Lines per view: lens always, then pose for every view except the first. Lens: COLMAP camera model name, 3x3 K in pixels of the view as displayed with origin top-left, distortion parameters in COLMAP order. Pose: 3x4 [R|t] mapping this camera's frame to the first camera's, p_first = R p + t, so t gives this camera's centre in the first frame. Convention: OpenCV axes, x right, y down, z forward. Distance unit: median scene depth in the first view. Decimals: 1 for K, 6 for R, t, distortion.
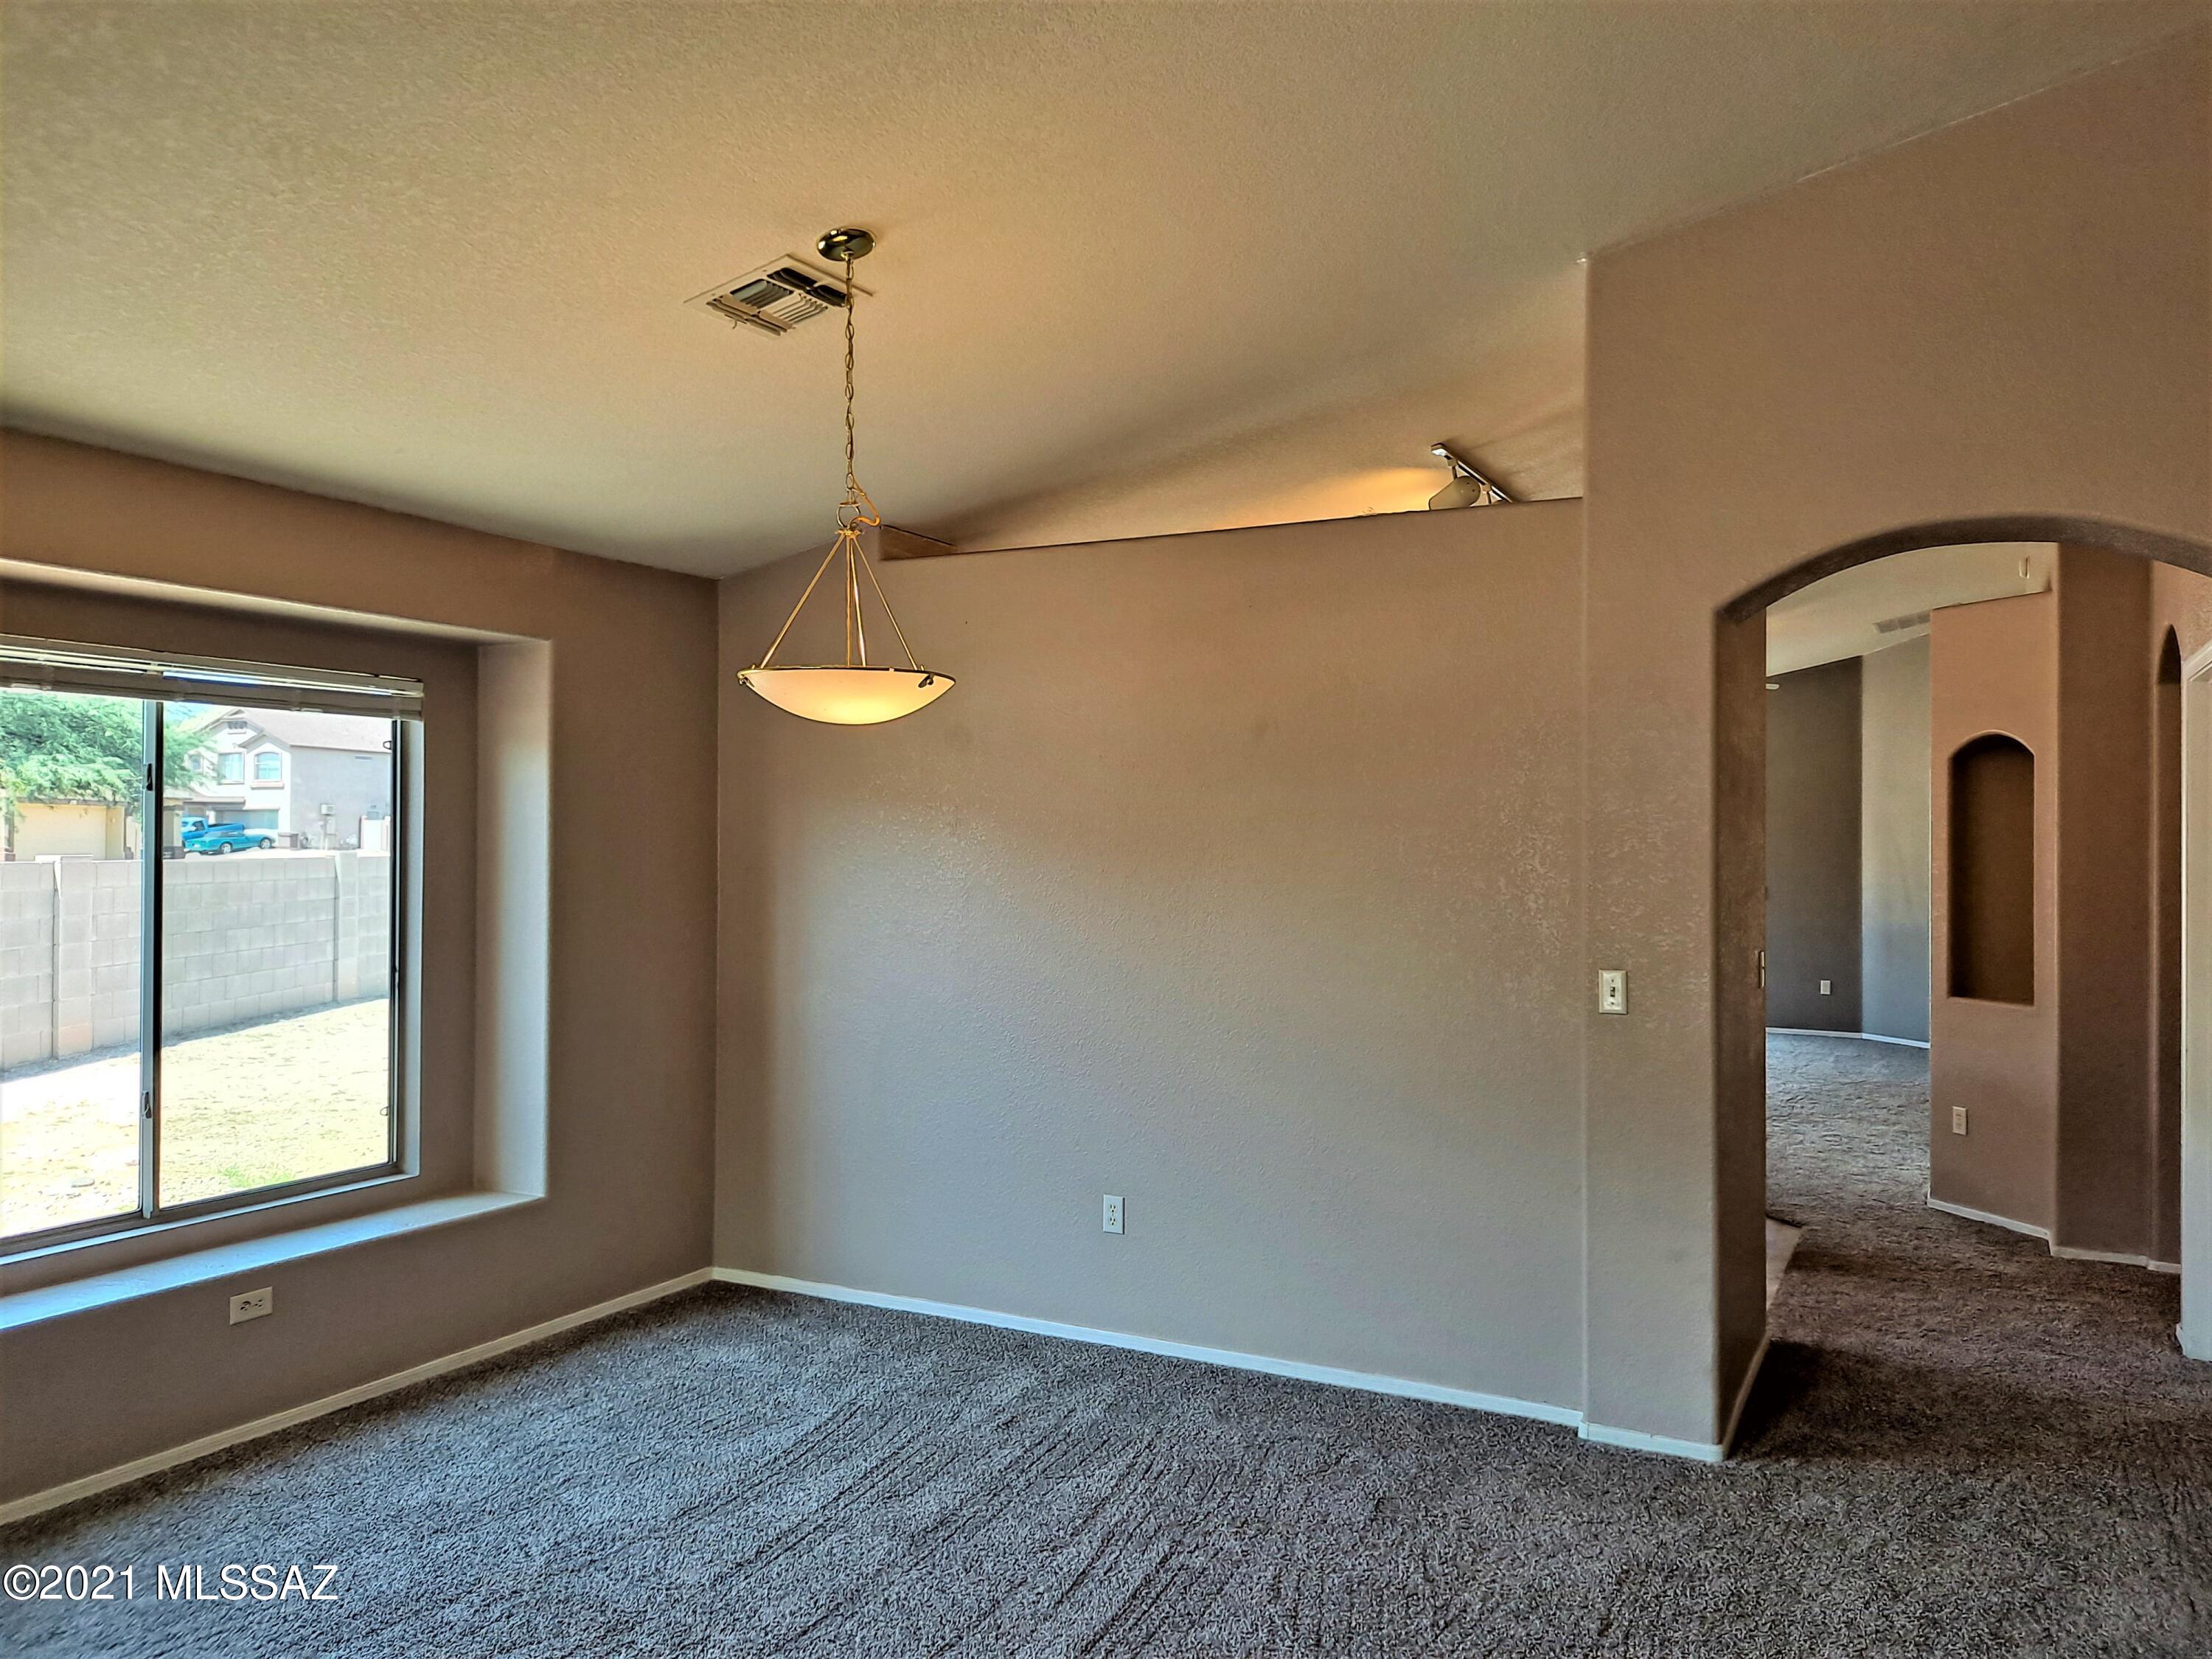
lens RADIAL K [[1620.1, 0, 1060.9], [0, 1620.1, 842.7], [0, 0, 1]] dist [0.046037, -0.056140]
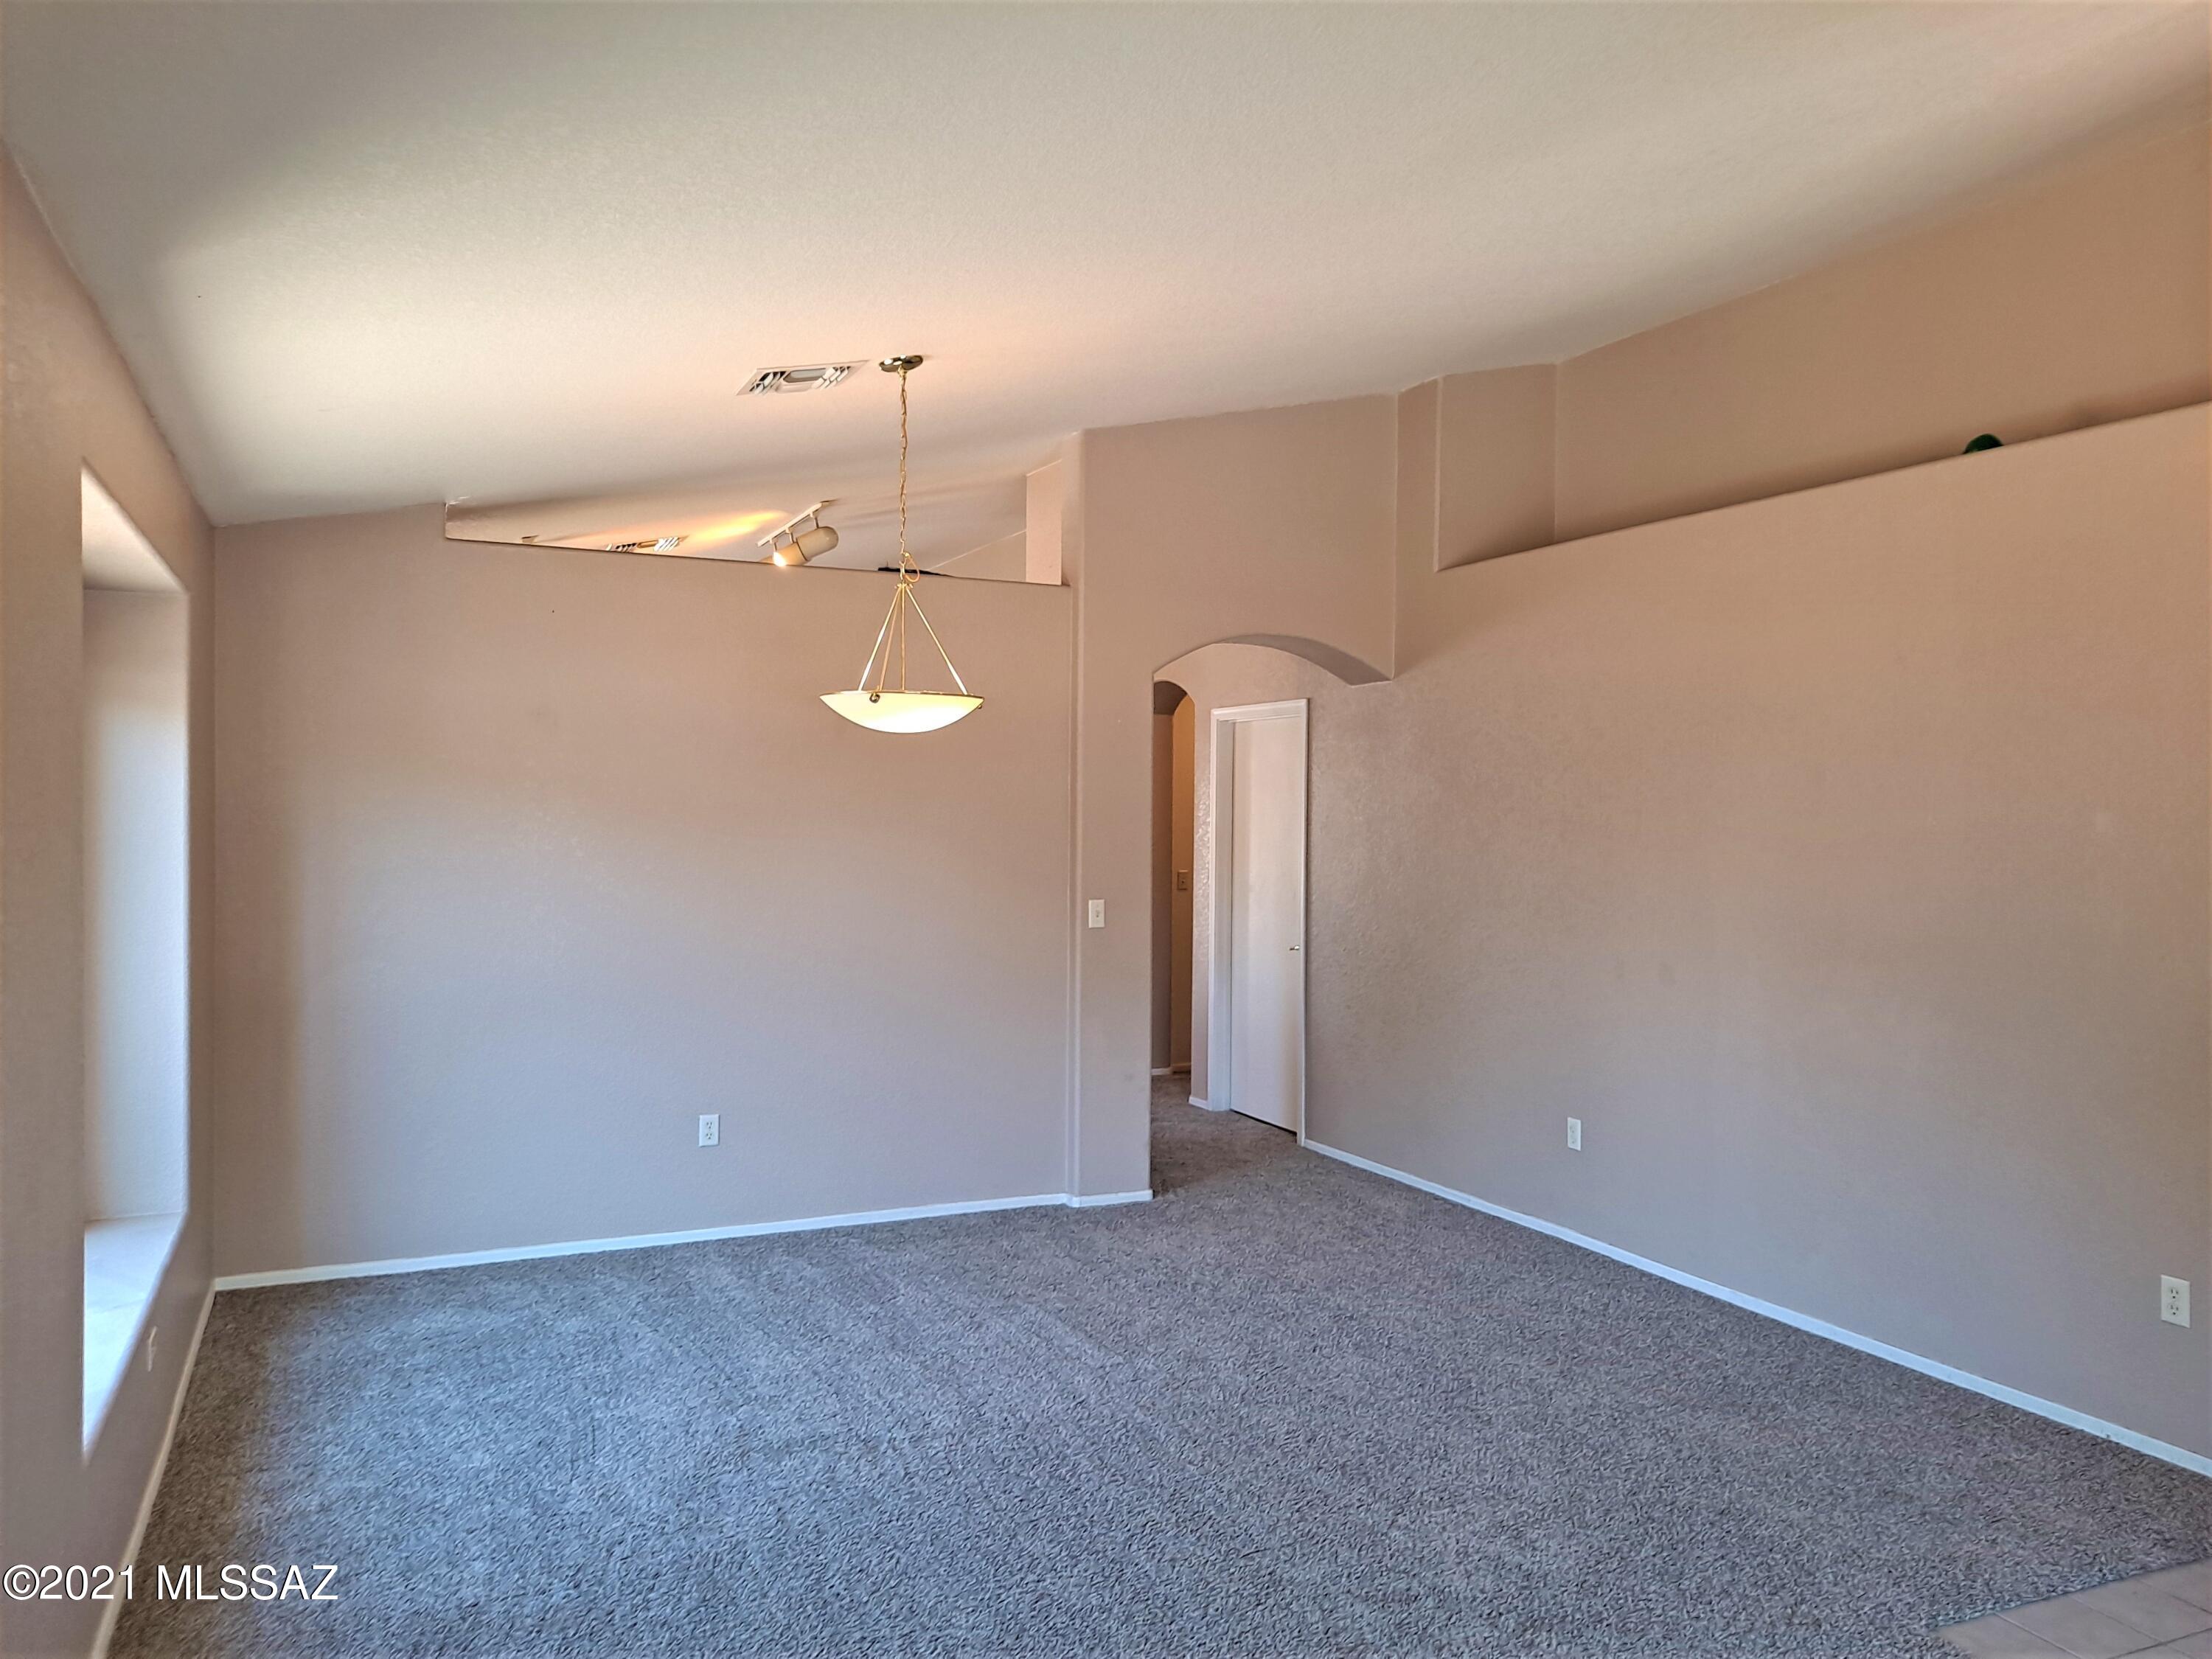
lens RADIAL K [[1620.1, 0, 1108.0], [0, 1620.1, 825.0], [0, 0, 1]] dist [0.046037, -0.056140]
pose [[0.617145, -0.010884, 0.786774, -0.762640], [-0.002605, 0.999871, 0.015875, -0.014991], [-0.786845, -0.011847, 0.617037, 0.041111]]
